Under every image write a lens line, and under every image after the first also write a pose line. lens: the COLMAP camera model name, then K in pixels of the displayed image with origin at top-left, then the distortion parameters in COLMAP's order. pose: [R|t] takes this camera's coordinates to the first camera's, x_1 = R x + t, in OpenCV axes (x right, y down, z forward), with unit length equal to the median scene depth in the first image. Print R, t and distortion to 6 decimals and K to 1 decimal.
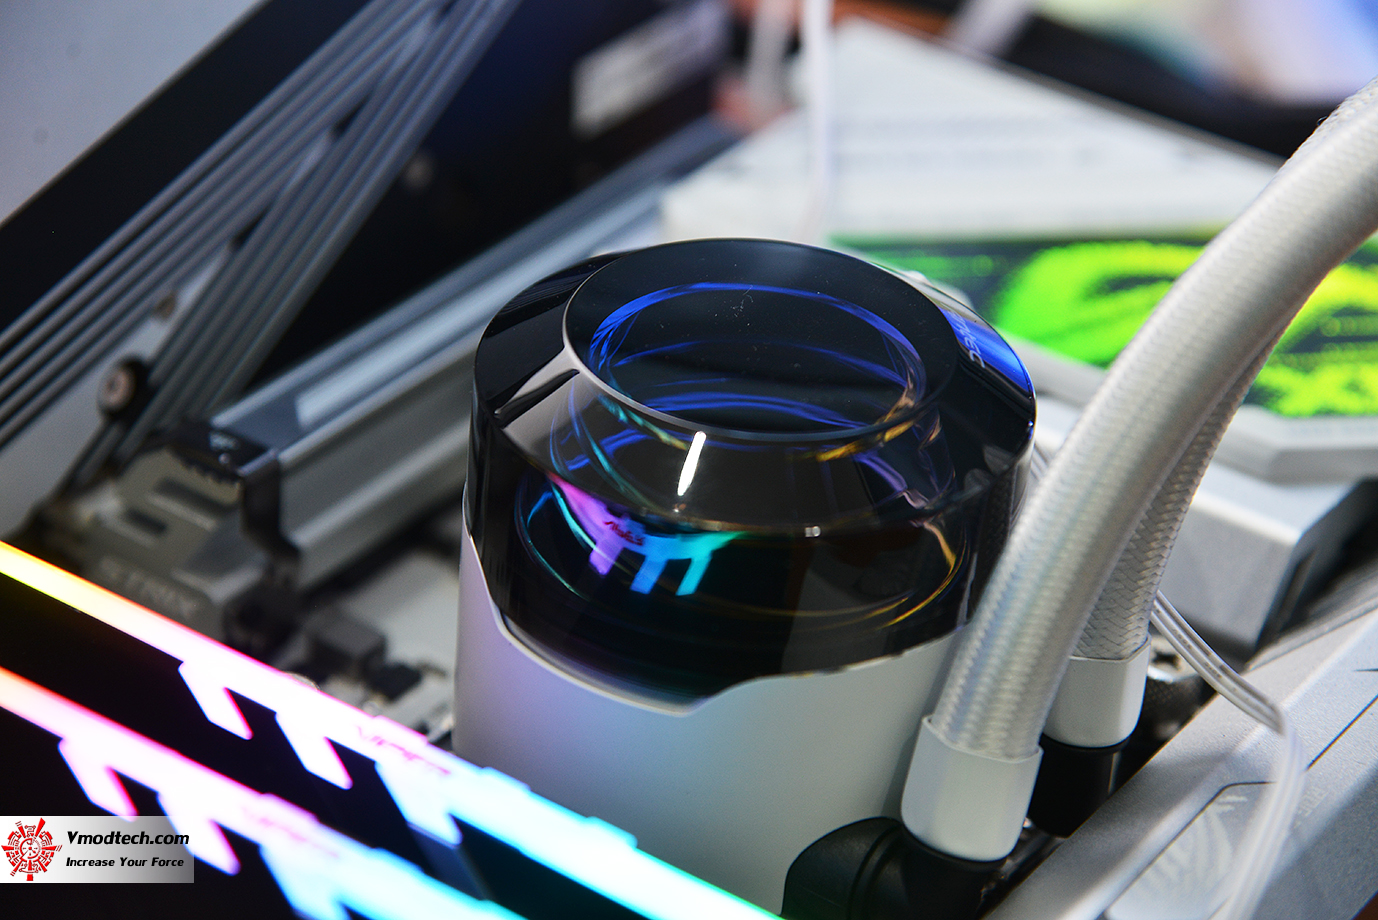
lens RADIAL K [[3238.1, 0, 689.7], [0, 3238.1, 465.2], [0, 0, 1]] dist [0.319289, 0.000000]
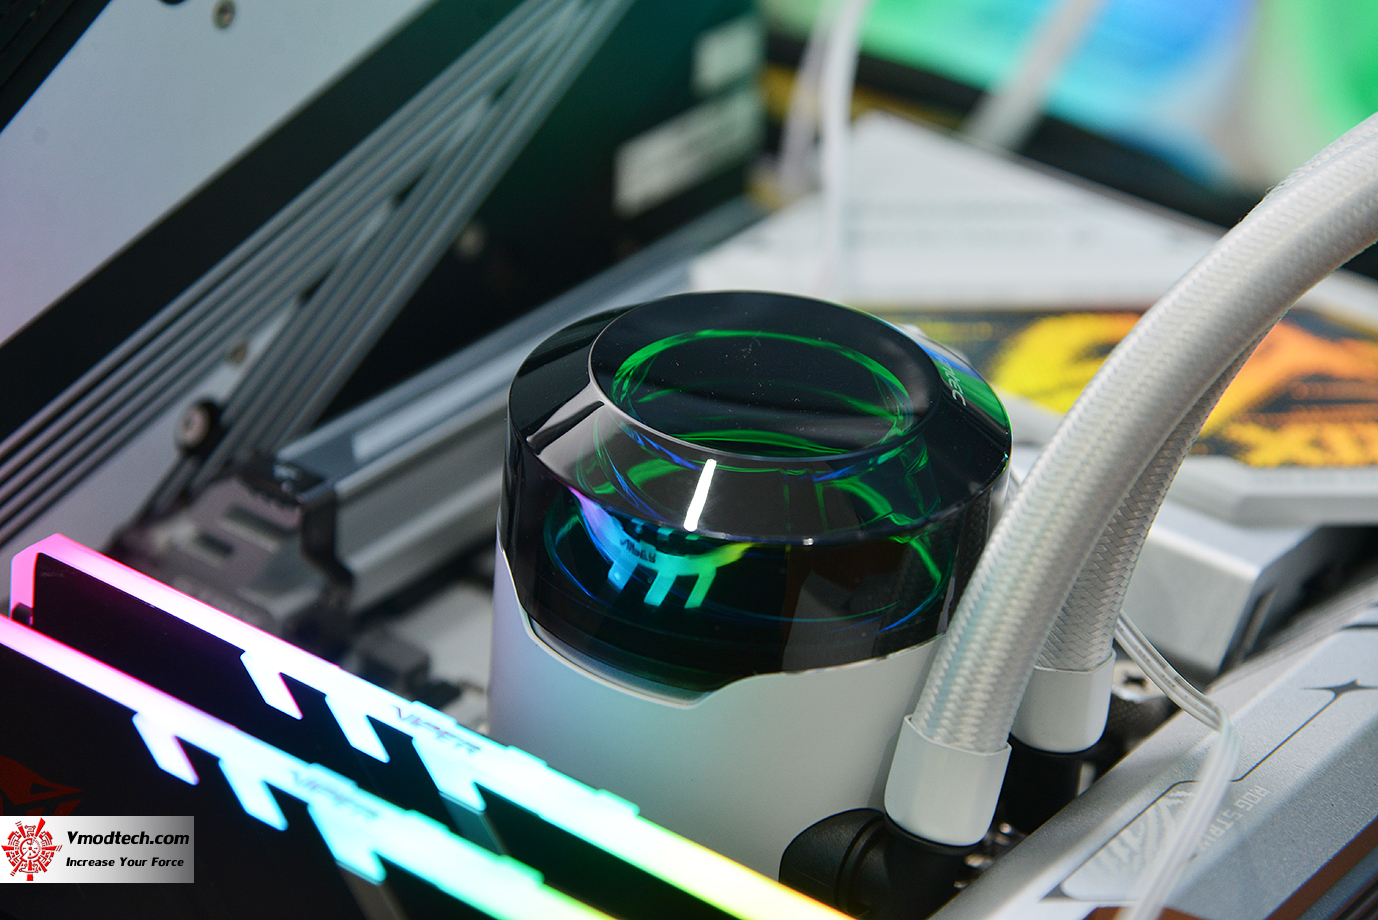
lens RADIAL K [[3238.1, 0, 689.2], [0, 3238.1, 456.0], [0, 0, 1]] dist [0.319289, 0.000000]
pose [[0.999588, 0.015393, -0.024223, 0.022357], [-0.016466, 0.998863, -0.044735, 0.037570], [0.023507, 0.045115, 0.998705, -0.111156]]
